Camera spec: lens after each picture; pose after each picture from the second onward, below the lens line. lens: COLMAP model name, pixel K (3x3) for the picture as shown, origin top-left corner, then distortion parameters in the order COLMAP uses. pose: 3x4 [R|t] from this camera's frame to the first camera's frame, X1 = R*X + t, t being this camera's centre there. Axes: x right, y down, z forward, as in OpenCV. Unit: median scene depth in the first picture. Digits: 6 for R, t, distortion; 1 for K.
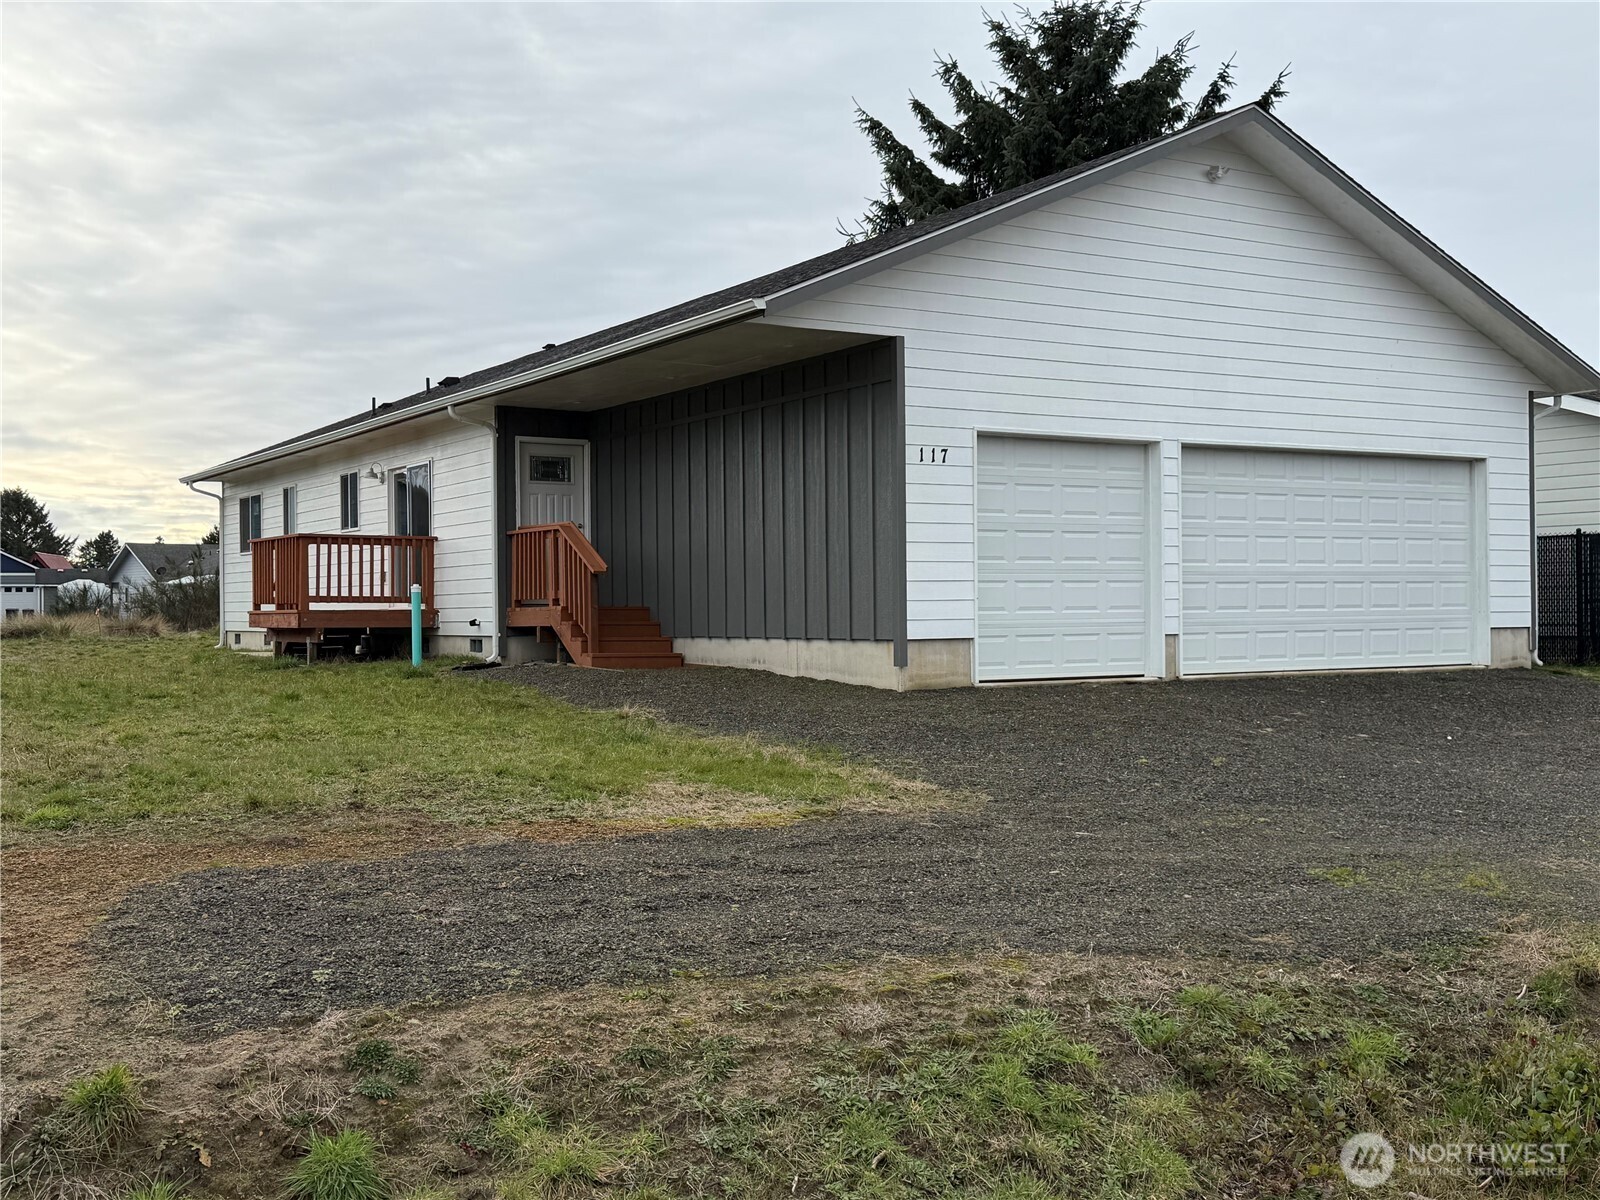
lens RADIAL K [[1884.5, 0, 790.8], [0, 1884.5, 600.8], [0, 0, 1]] dist [0.151369, 0.000000]
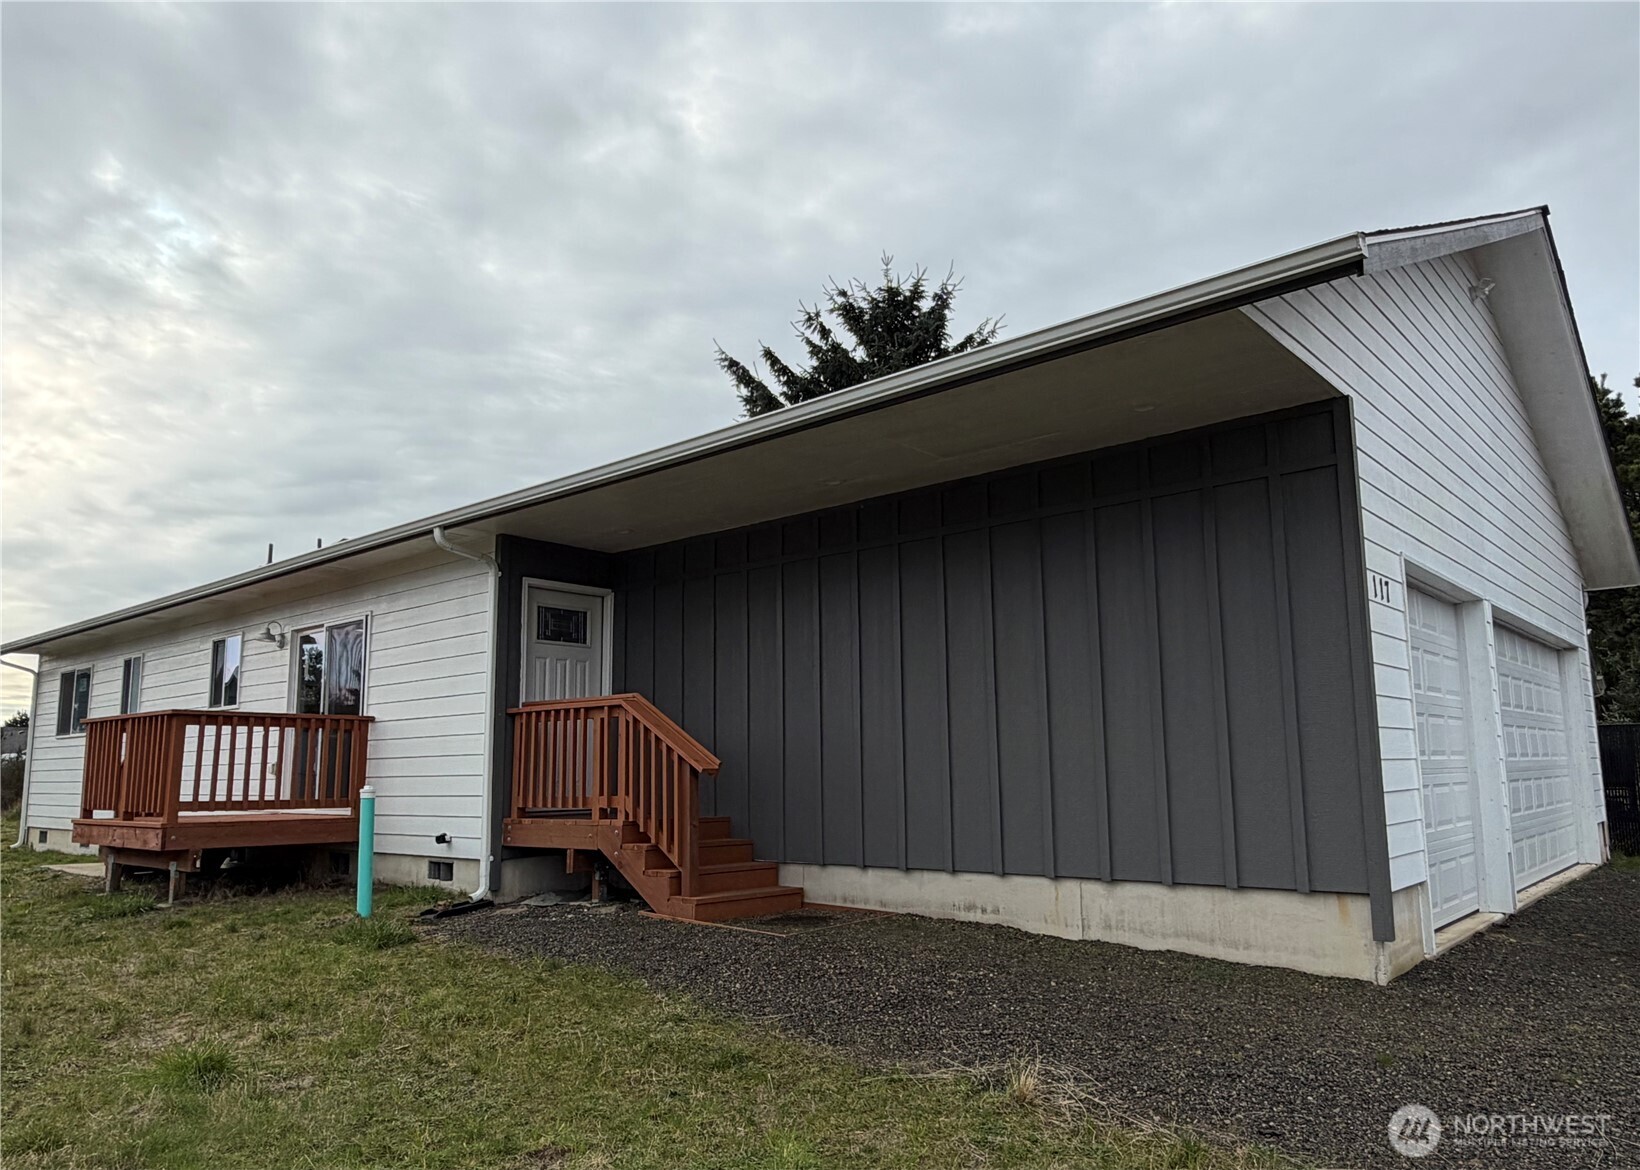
lens RADIAL K [[1106.9, 0, 820.4], [0, 1106.9, 602.5], [0, 0, 1]] dist [-0.007085, 0.000875]
pose [[0.944177, 0.044841, 0.326373, -0.177778], [0.003177, 0.989408, -0.145126, -0.015711], [-0.329423, 0.138061, 0.934034, 0.573130]]
